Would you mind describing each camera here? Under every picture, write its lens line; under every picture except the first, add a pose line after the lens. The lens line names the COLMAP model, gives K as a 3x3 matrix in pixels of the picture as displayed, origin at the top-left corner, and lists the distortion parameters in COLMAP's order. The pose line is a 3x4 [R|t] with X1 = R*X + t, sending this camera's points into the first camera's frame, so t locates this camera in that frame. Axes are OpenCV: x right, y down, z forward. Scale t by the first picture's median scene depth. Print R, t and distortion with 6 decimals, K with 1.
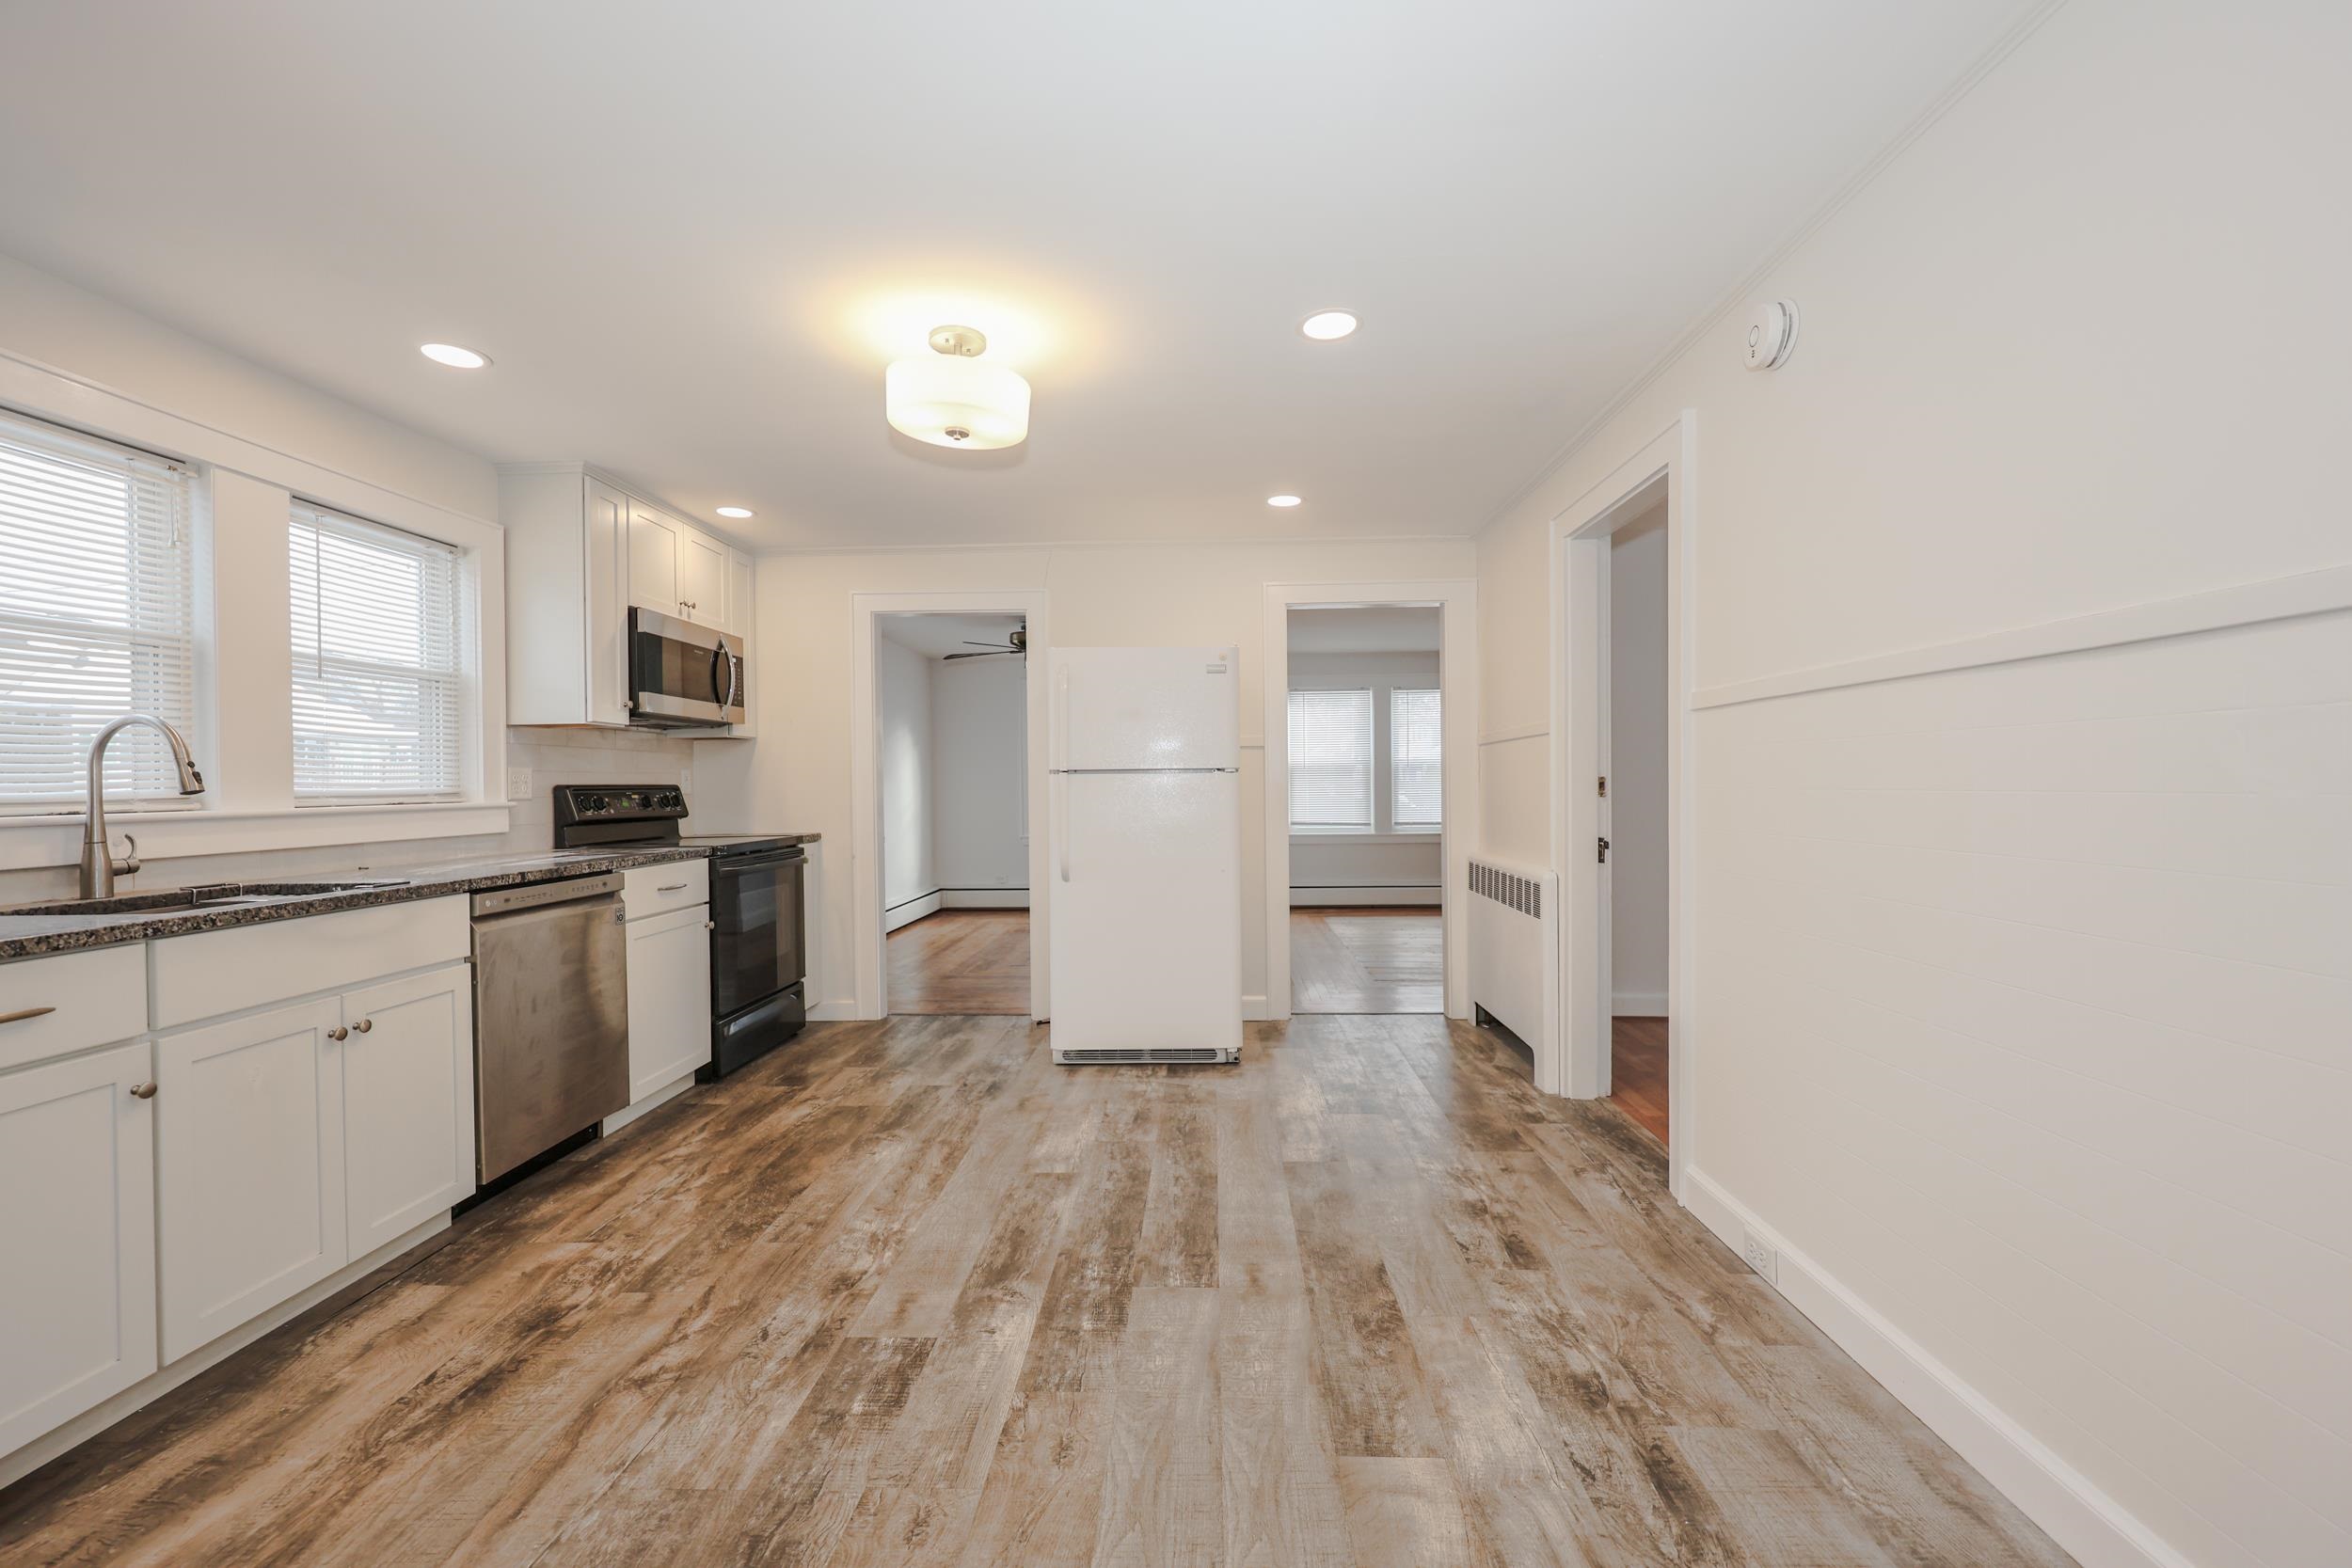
lens RADIAL K [[967.7, 0, 1189.1], [0, 967.7, 788.4], [0, 0, 1]] dist [0.007444, -0.000612]
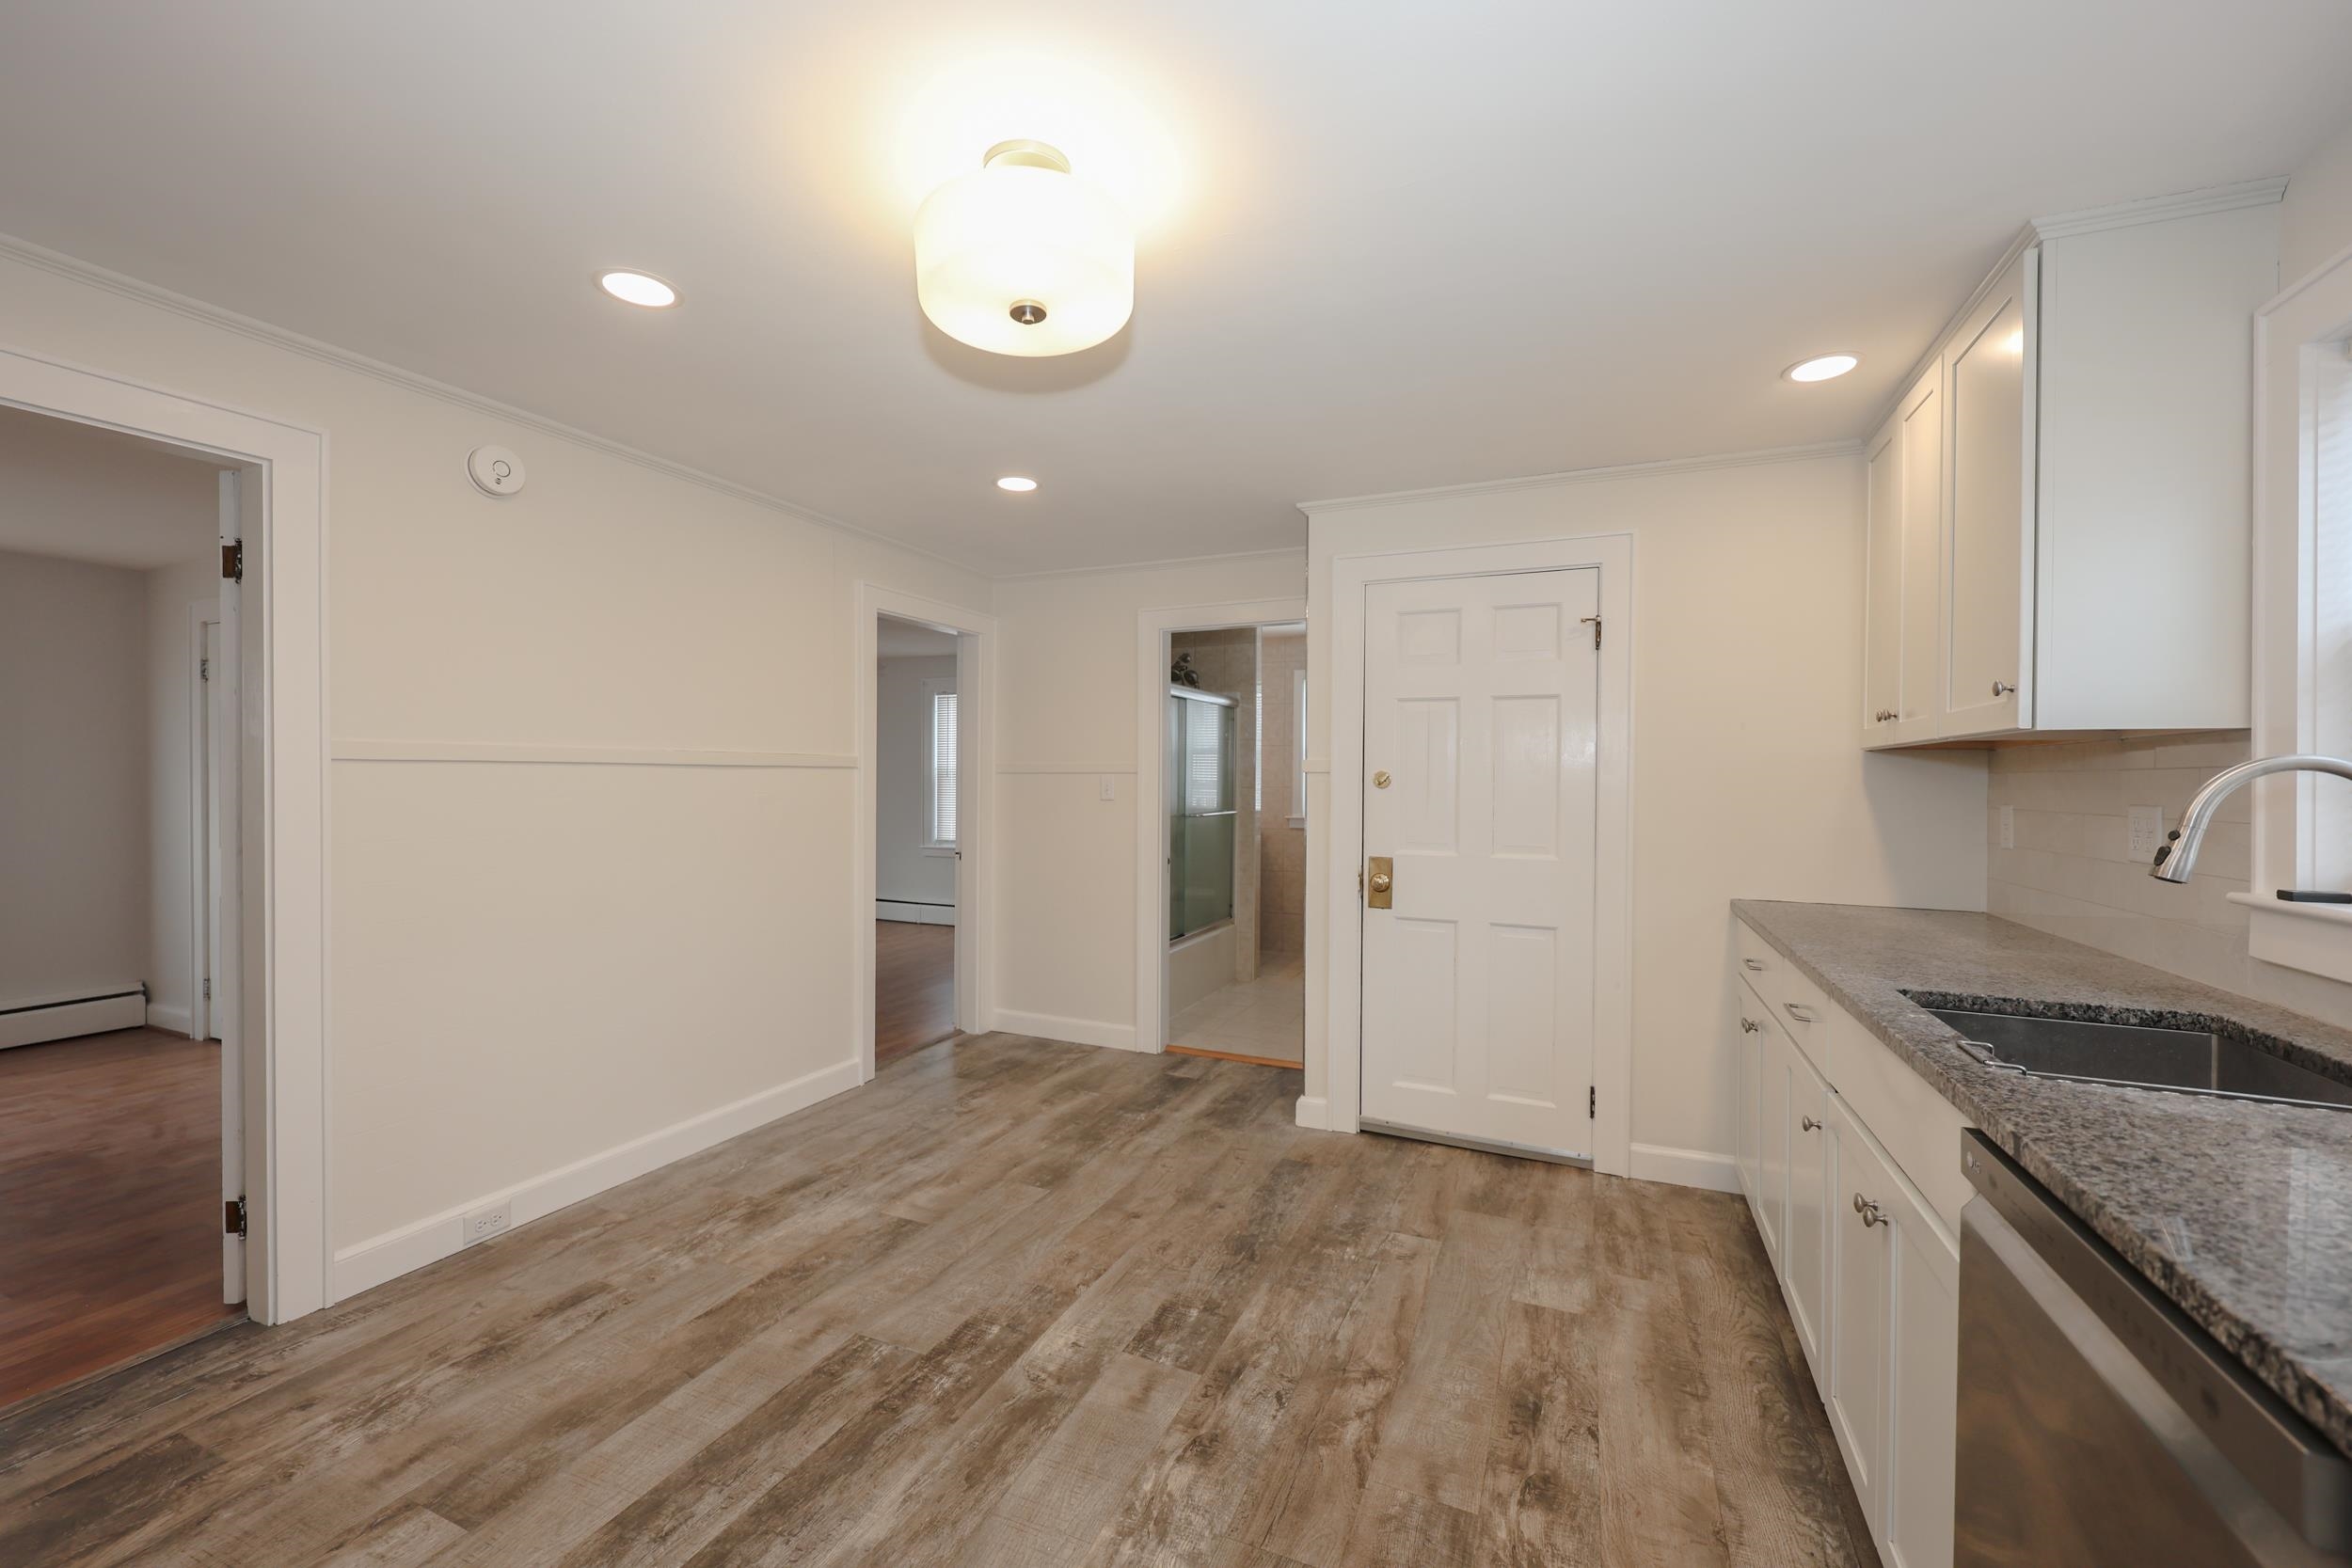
lens RADIAL K [[967.7, 0, 1151.9], [0, 967.7, 788.3], [0, 0, 1]] dist [0.007444, -0.000612]
pose [[-0.922417, 0.006234, 0.386144, -0.614236], [0.012323, 0.999836, 0.013296, -0.062151], [-0.385998, 0.017022, -0.922343, 1.705268]]
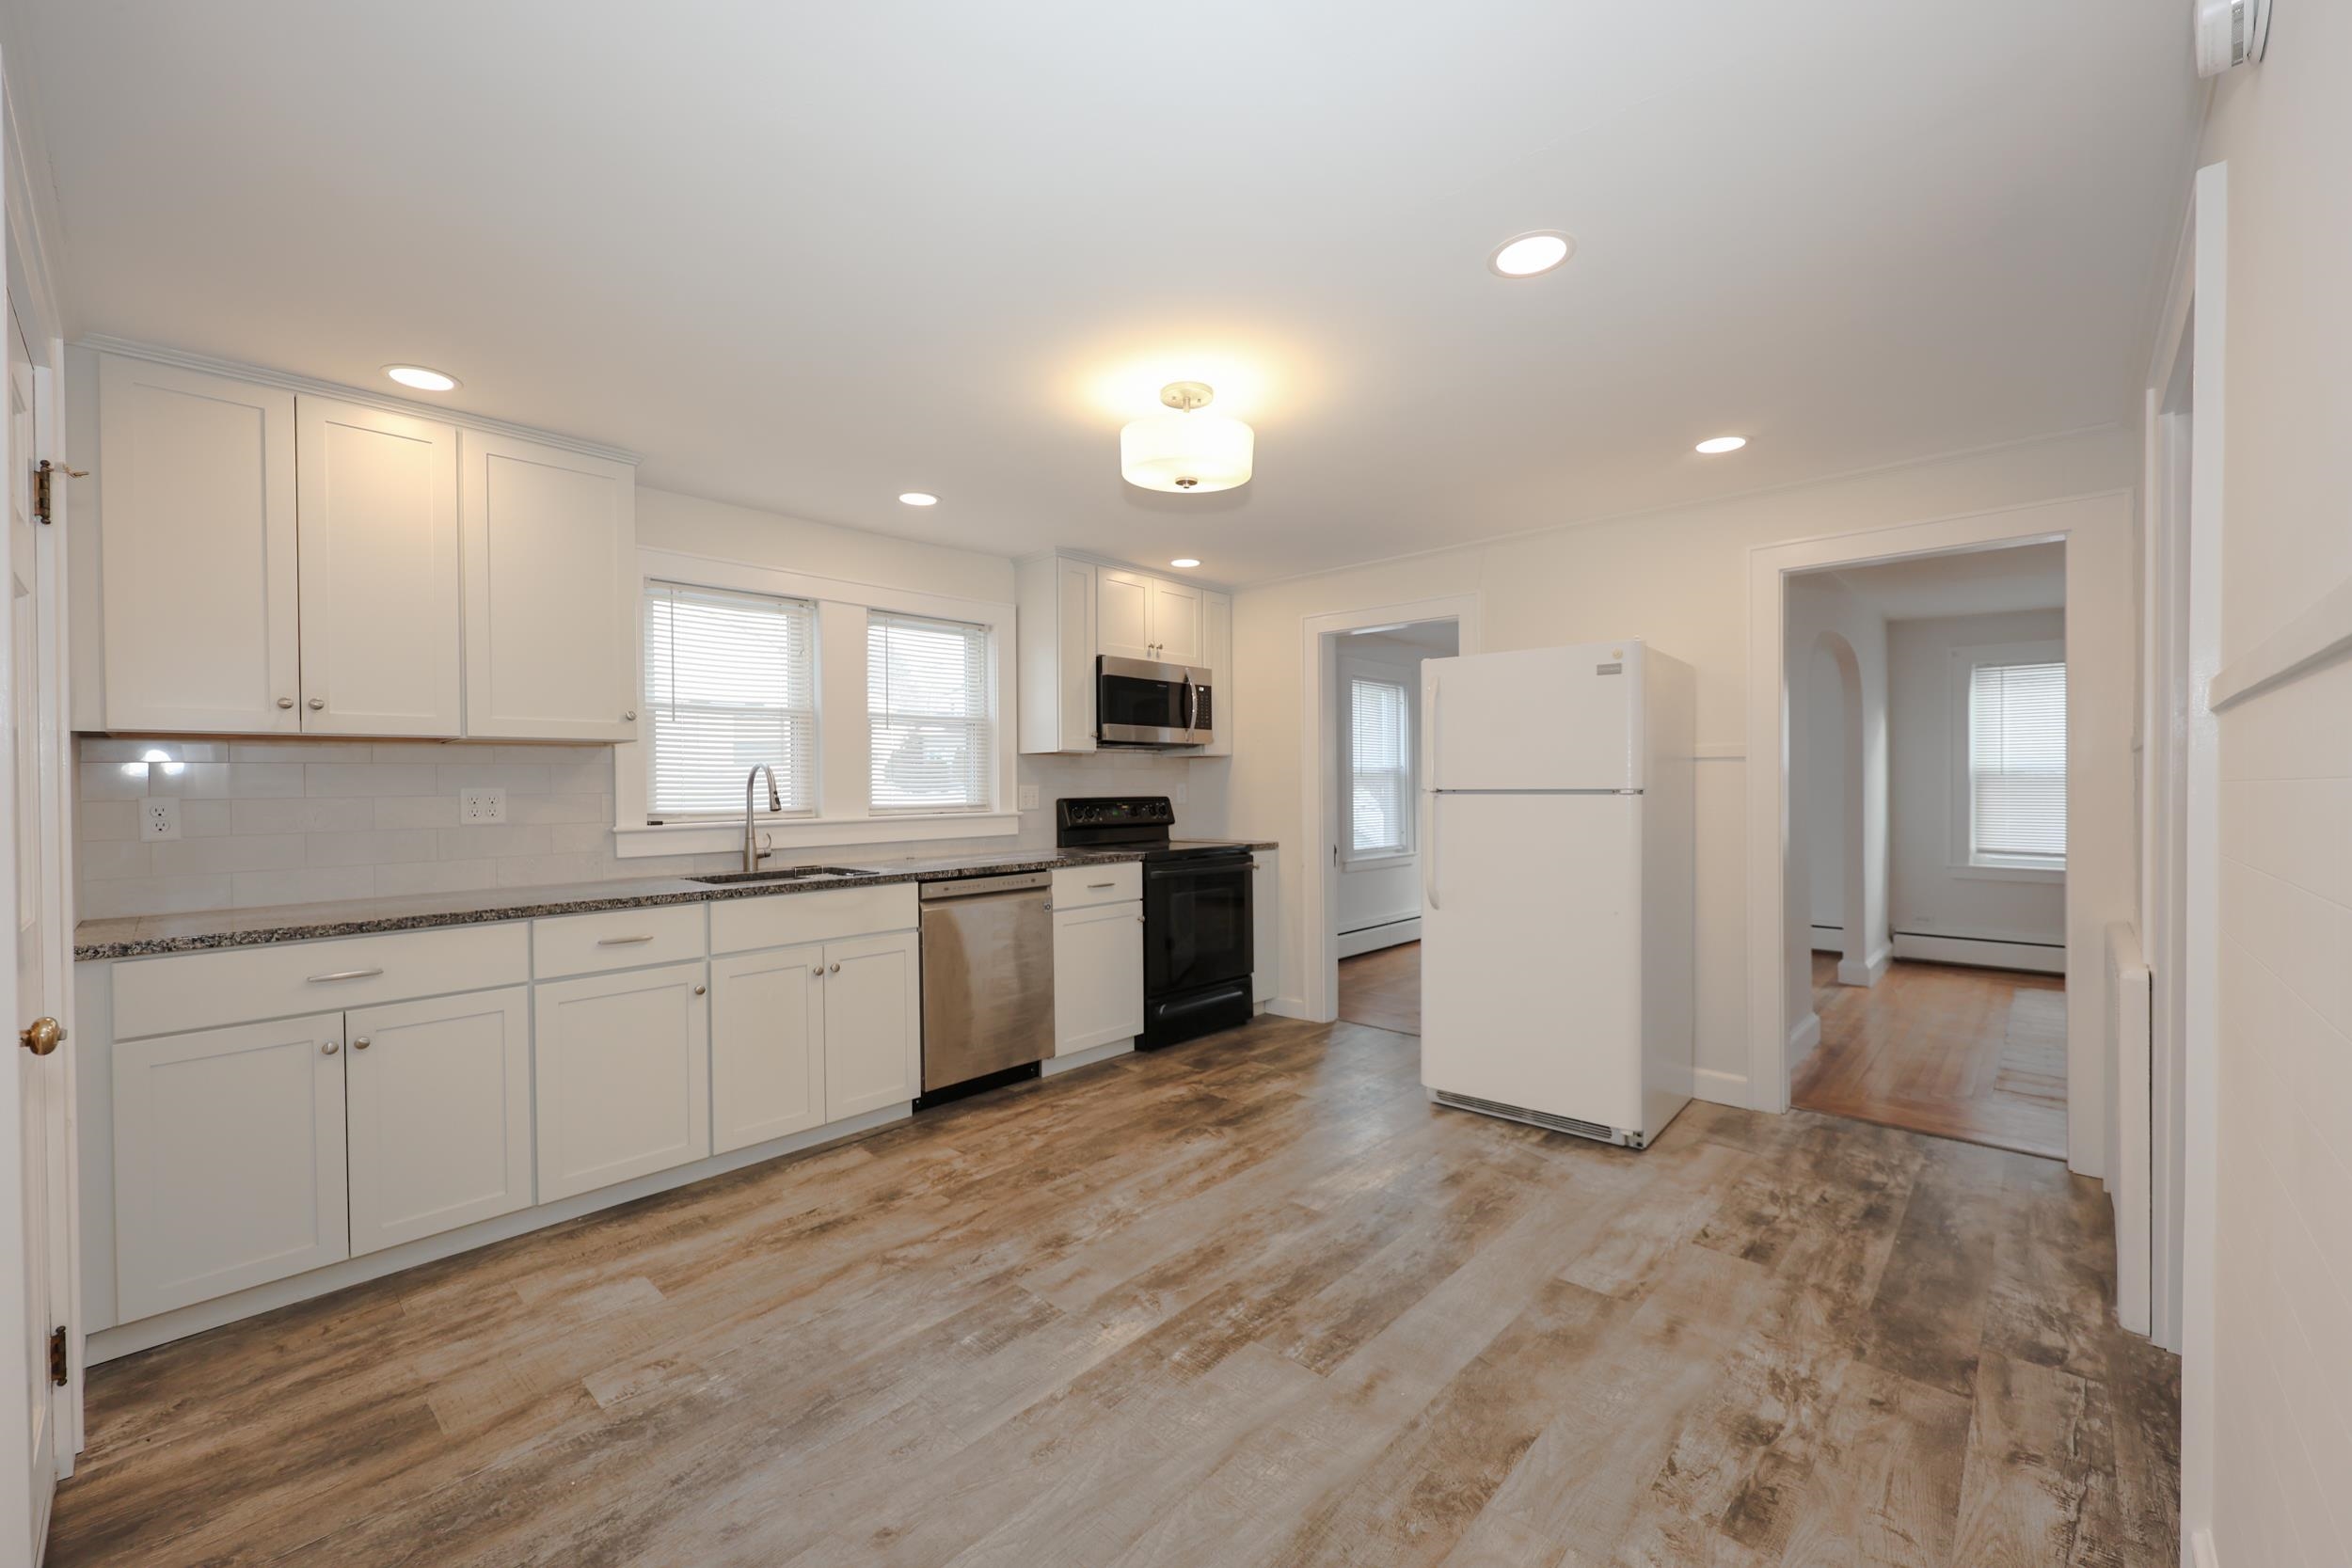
lens RADIAL K [[967.7, 0, 1156.0], [0, 967.7, 791.5], [0, 0, 1]] dist [0.007444, -0.000612]
pose [[0.746690, 0.009871, -0.665099, 0.483209], [-0.004499, 0.999942, 0.009790, -0.041885], [0.665157, -0.004318, 0.746691, 0.202518]]
